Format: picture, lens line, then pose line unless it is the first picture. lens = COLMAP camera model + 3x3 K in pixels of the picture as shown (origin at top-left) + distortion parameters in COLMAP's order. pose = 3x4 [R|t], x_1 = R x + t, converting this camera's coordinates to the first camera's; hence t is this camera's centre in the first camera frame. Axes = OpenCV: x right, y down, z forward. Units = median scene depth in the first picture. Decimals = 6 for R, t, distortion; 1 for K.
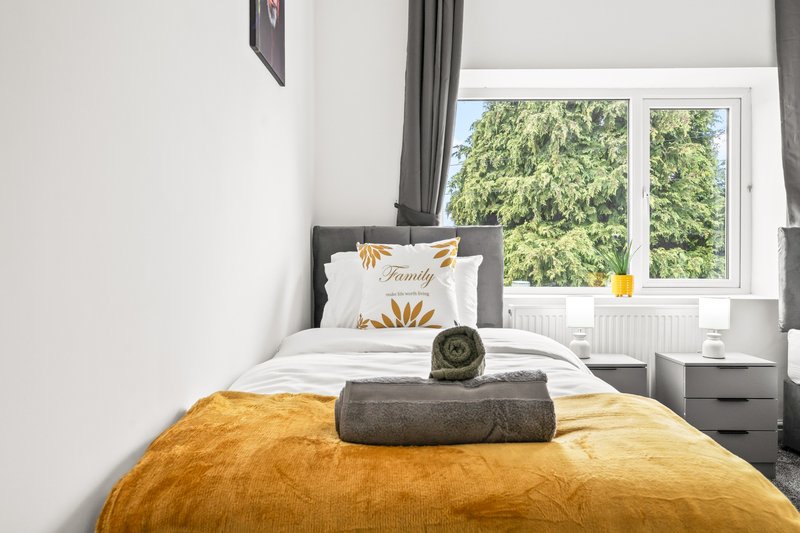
lens RADIAL K [[555.4, 0, 400.0], [0, 555.4, 266.5], [0, 0, 1]] dist [0.006361, 0.005749]
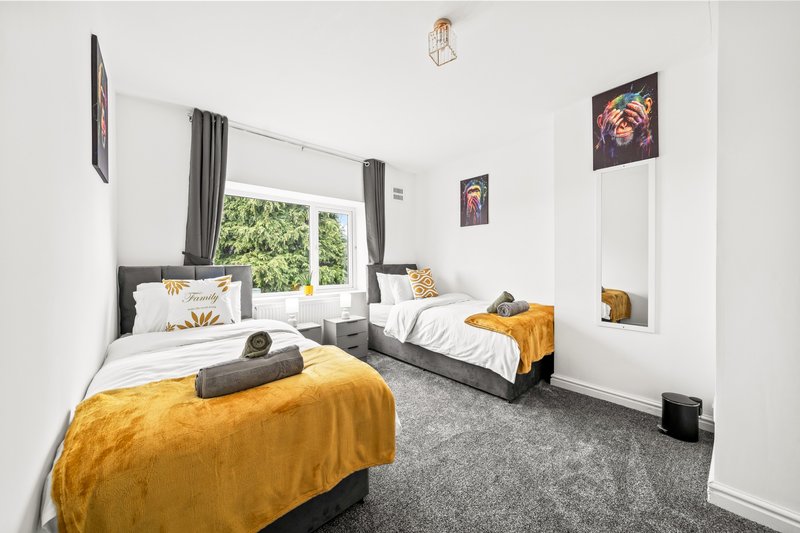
lens RADIAL K [[278.0, 0, 396.9], [0, 278.0, 268.6], [0, 0, 1]] dist [-0.006315, 0.000045]
pose [[0.750445, -0.007944, 0.660885, -0.079621], [0.014473, 0.999886, -0.004416, -0.049366], [-0.660775, 0.012879, 0.750474, -0.078573]]
